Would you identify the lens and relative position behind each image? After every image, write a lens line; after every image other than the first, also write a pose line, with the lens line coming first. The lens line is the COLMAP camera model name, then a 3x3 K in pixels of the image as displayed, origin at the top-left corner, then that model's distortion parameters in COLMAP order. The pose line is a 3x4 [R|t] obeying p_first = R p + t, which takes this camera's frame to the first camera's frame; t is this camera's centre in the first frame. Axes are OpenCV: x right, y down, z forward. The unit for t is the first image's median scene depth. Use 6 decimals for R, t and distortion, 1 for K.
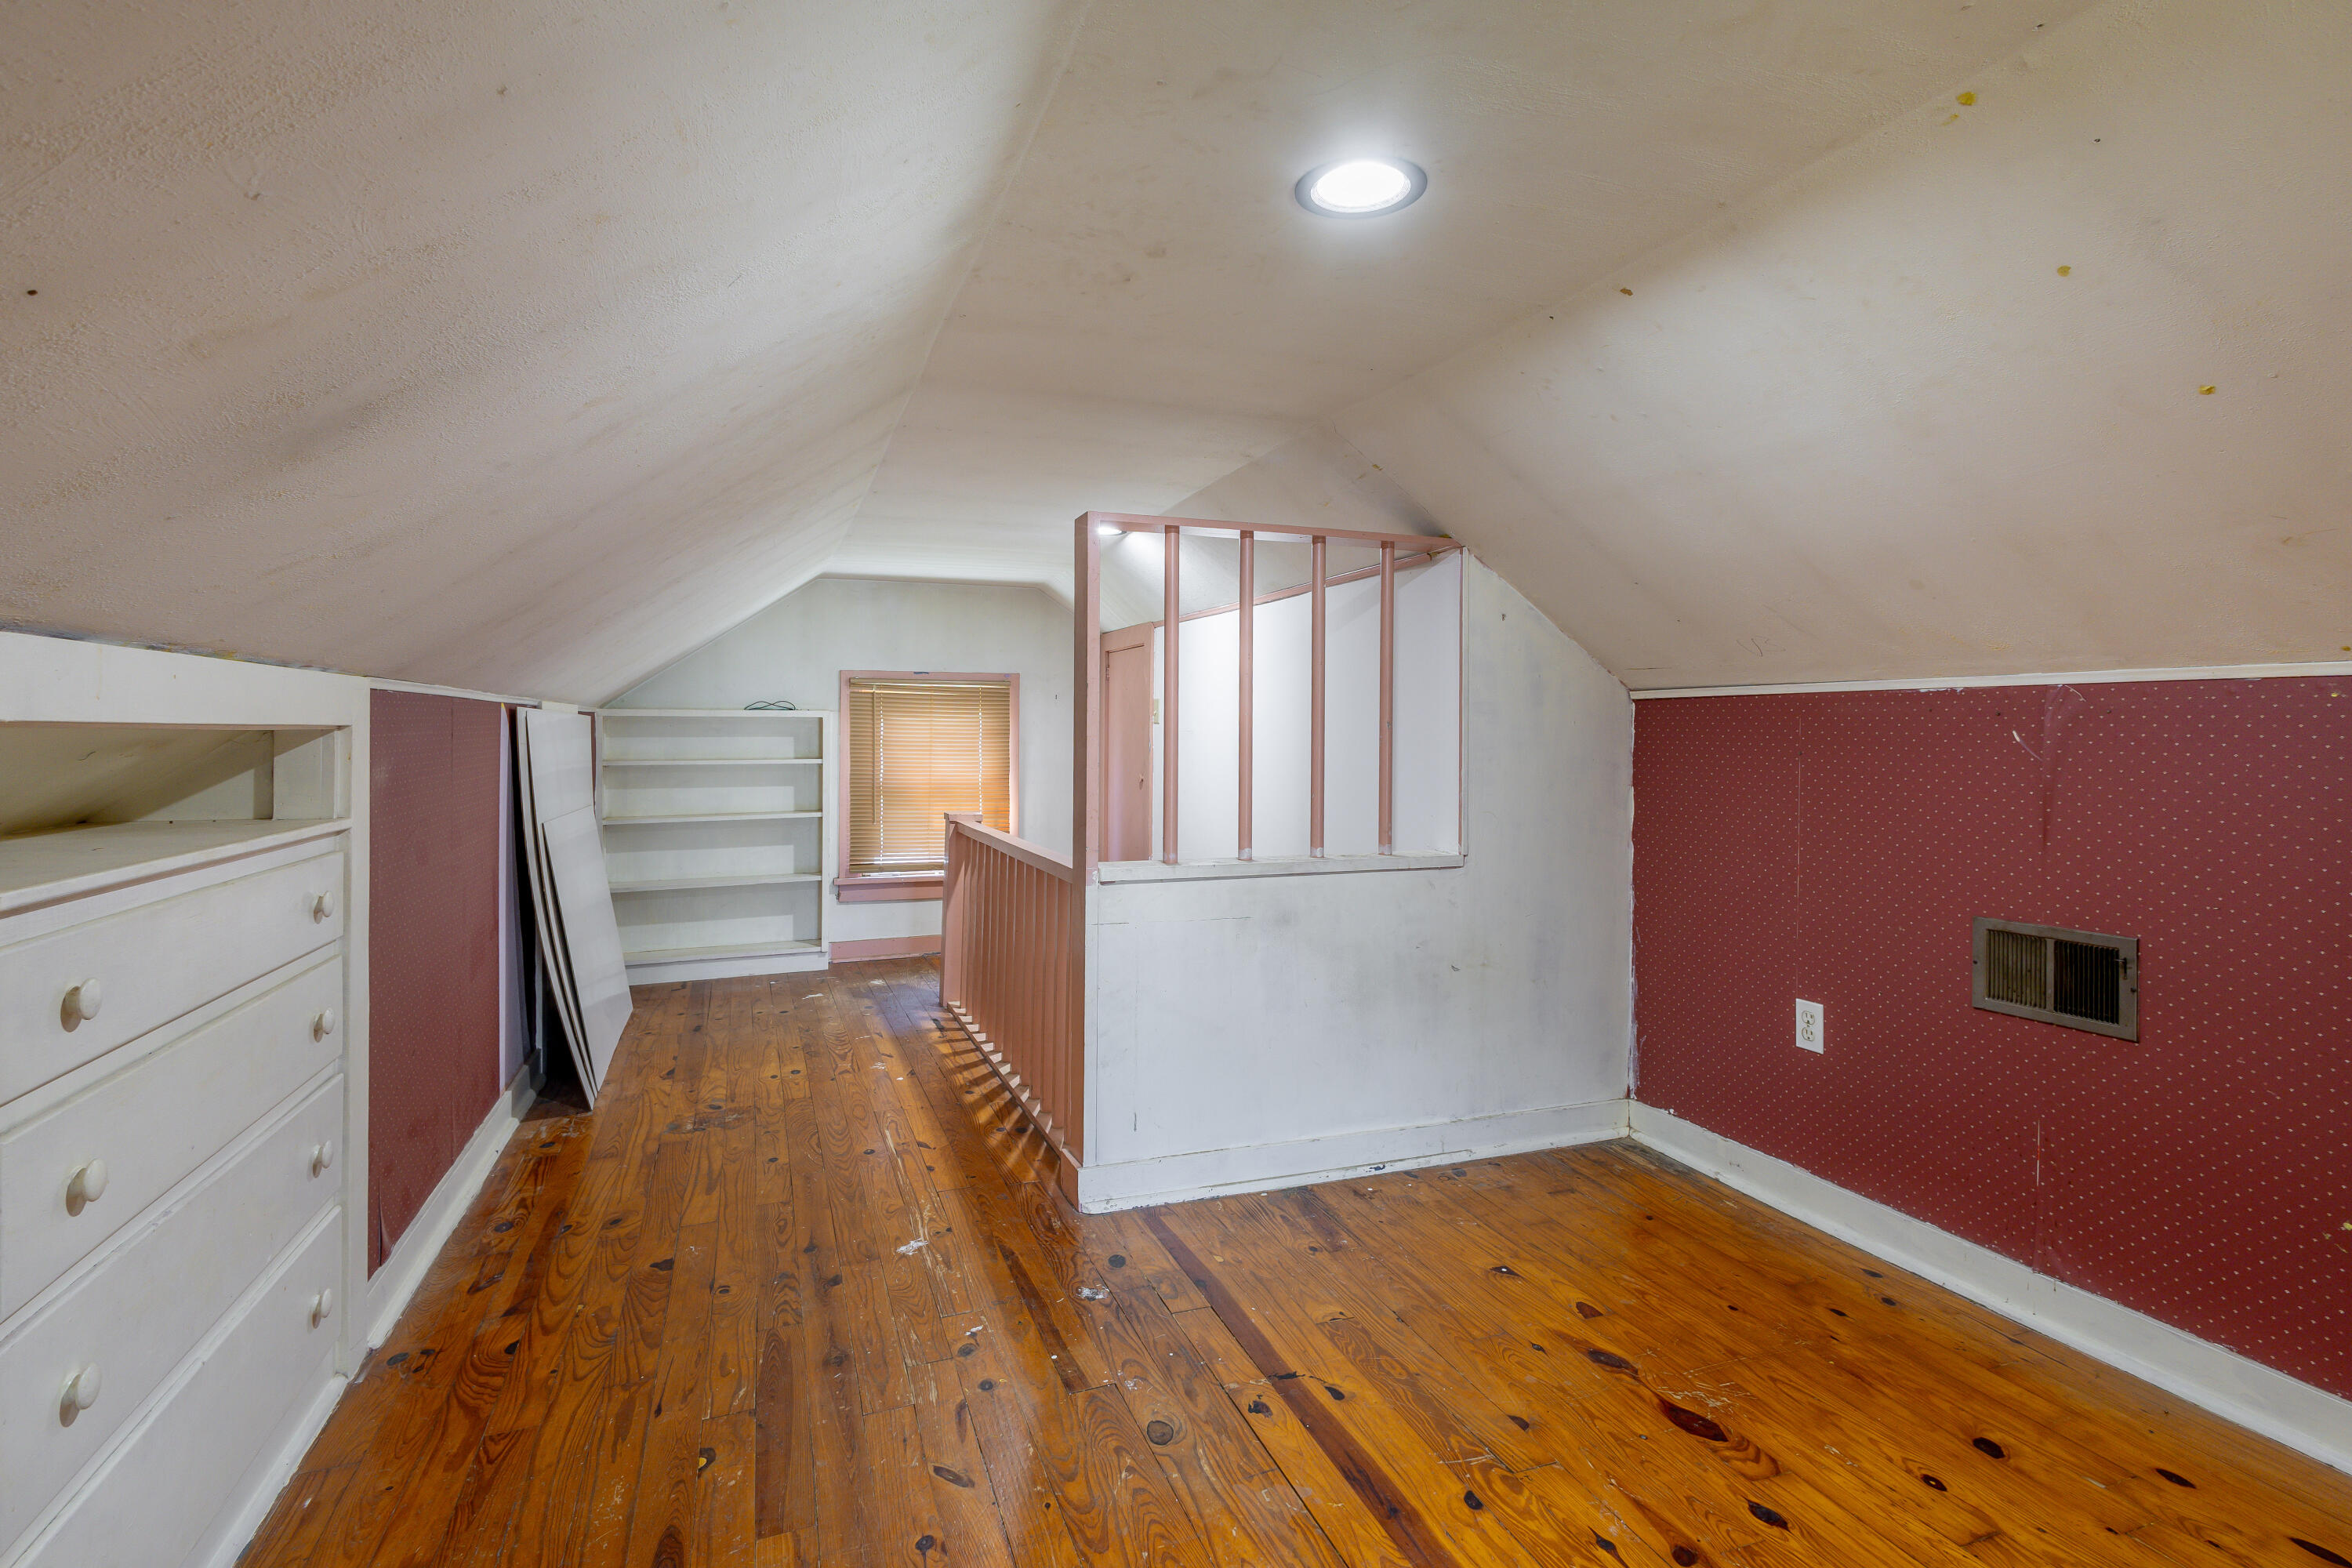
lens RADIAL K [[1086.5, 0, 1177.0], [0, 1086.5, 770.5], [0, 0, 1]] dist [0.005014, -0.001653]
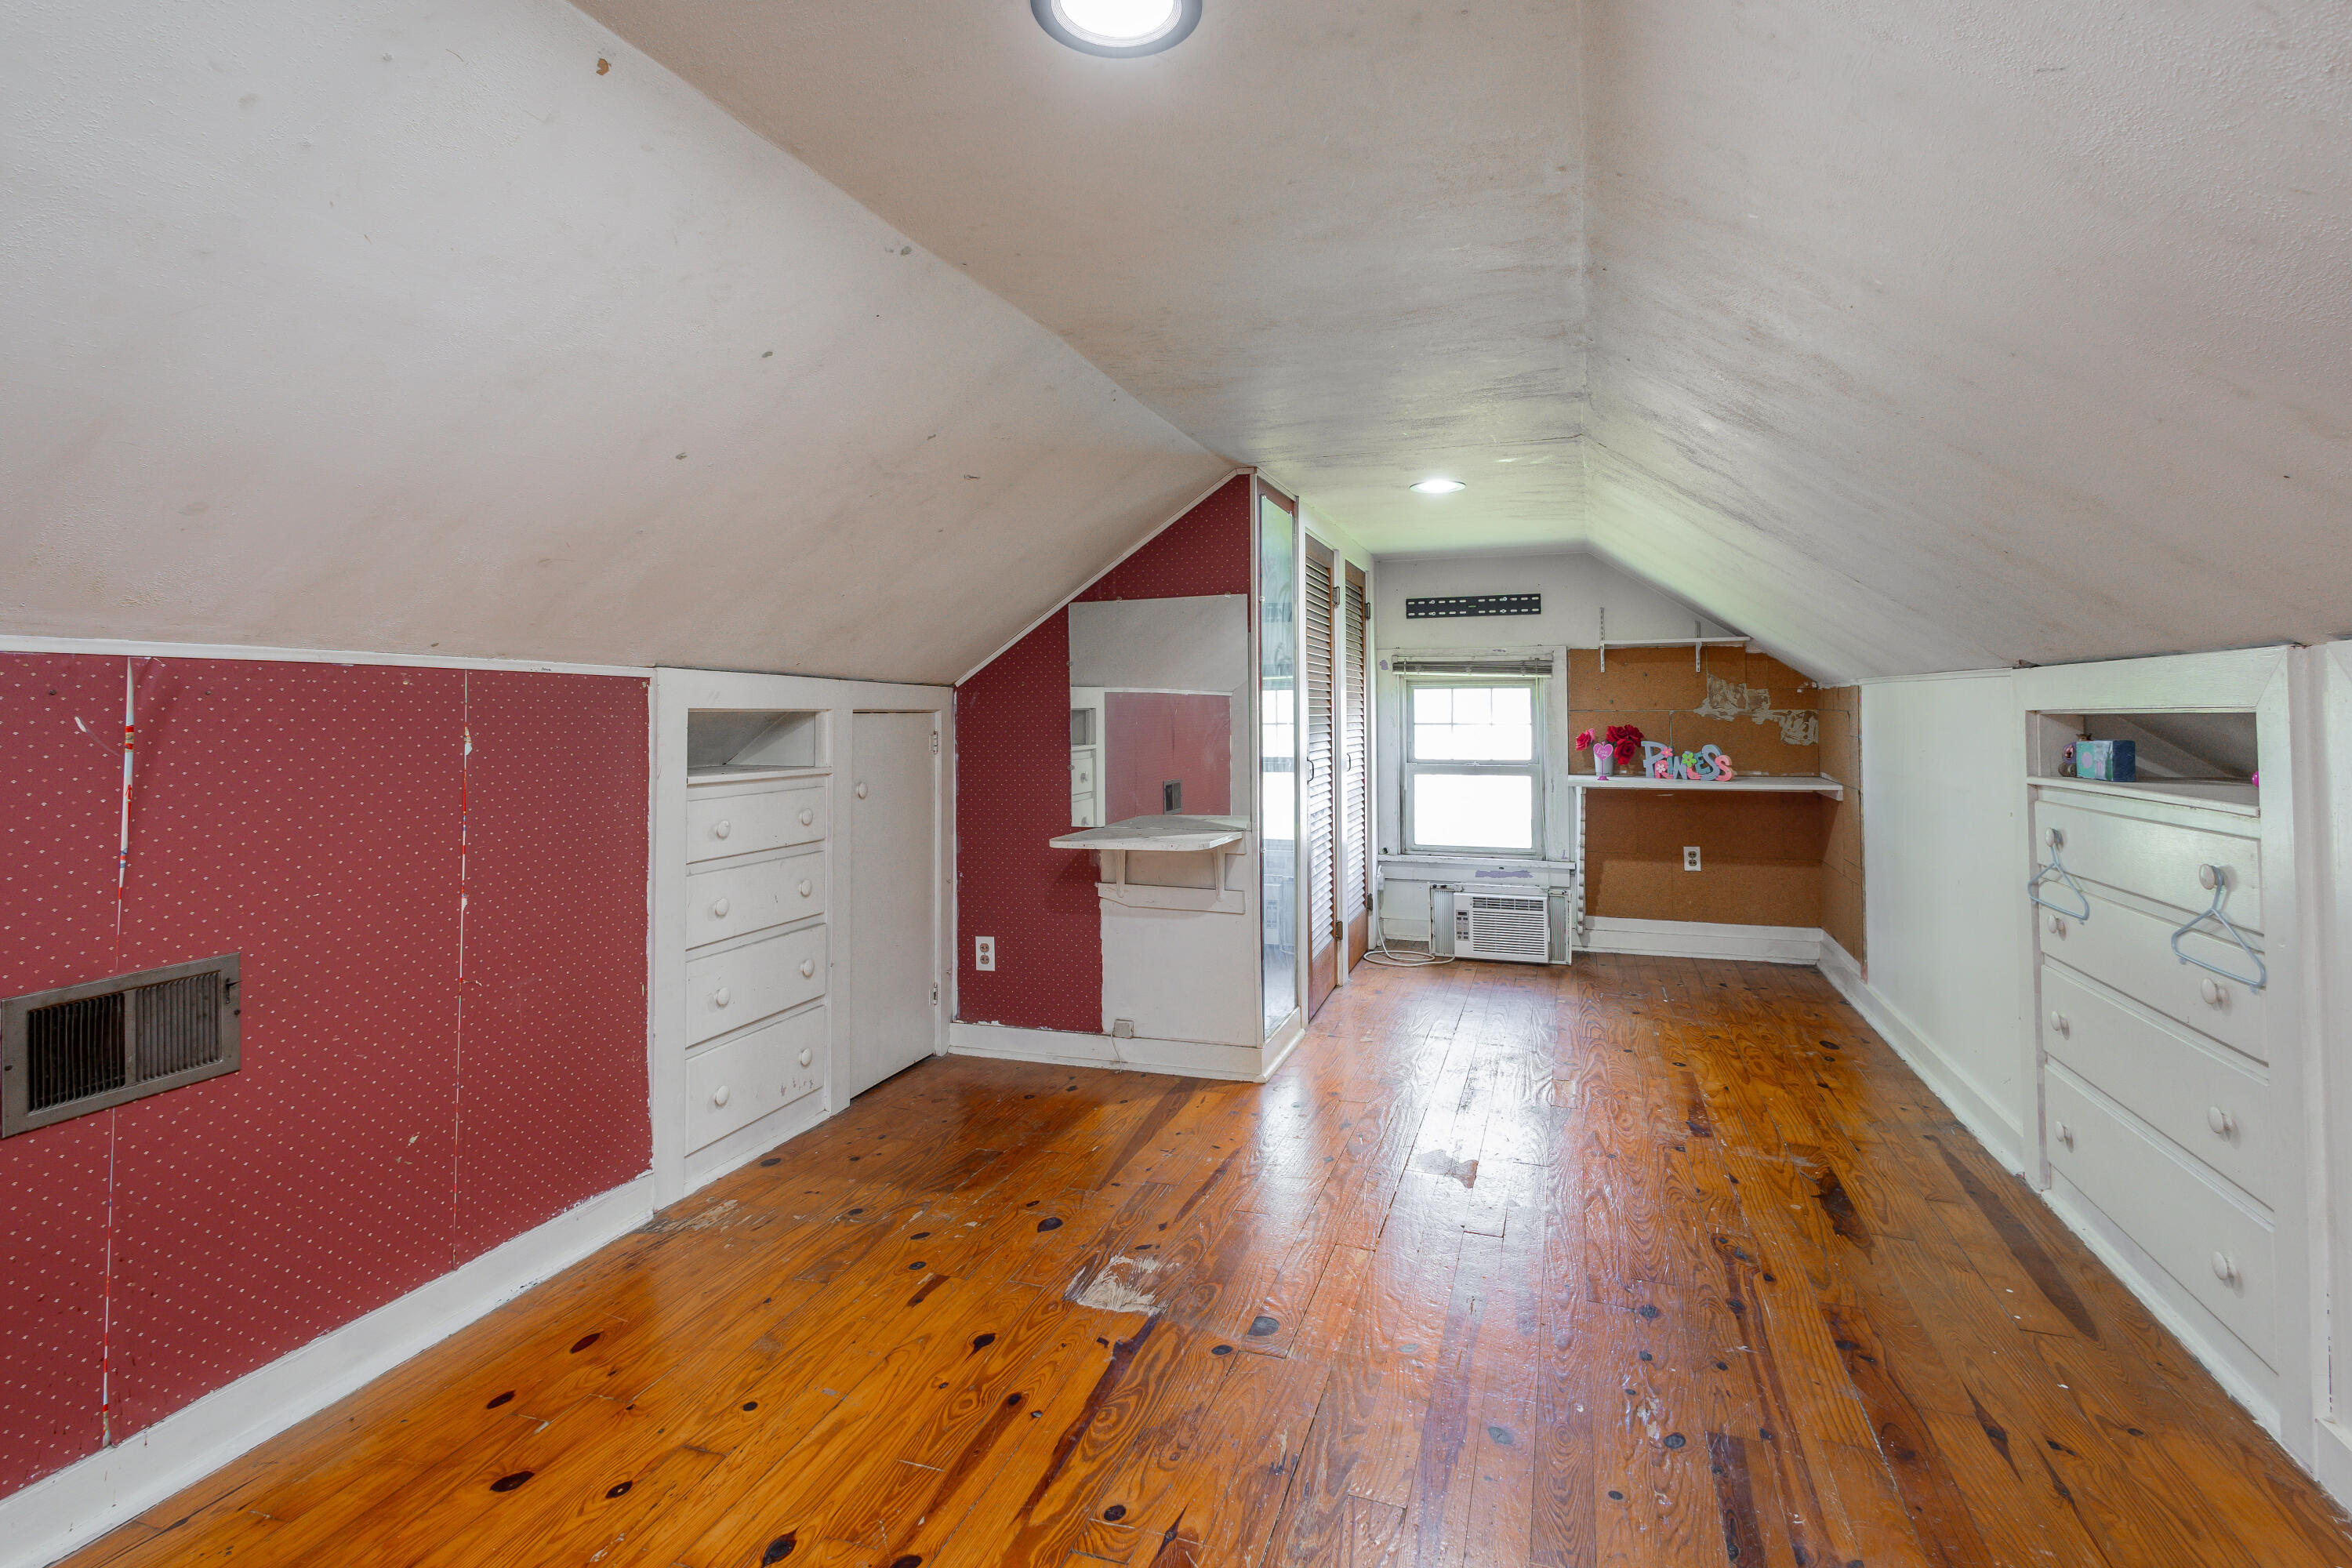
lens RADIAL K [[1086.5, 0, 1205.1], [0, 1086.5, 683.0], [0, 0, 1]] dist [0.005014, -0.001653]
pose [[-0.778182, 0.006682, 0.628003, -0.294970], [0.016342, 0.999820, 0.009612, -0.062007], [-0.627826, 0.017742, -0.778152, 1.269641]]
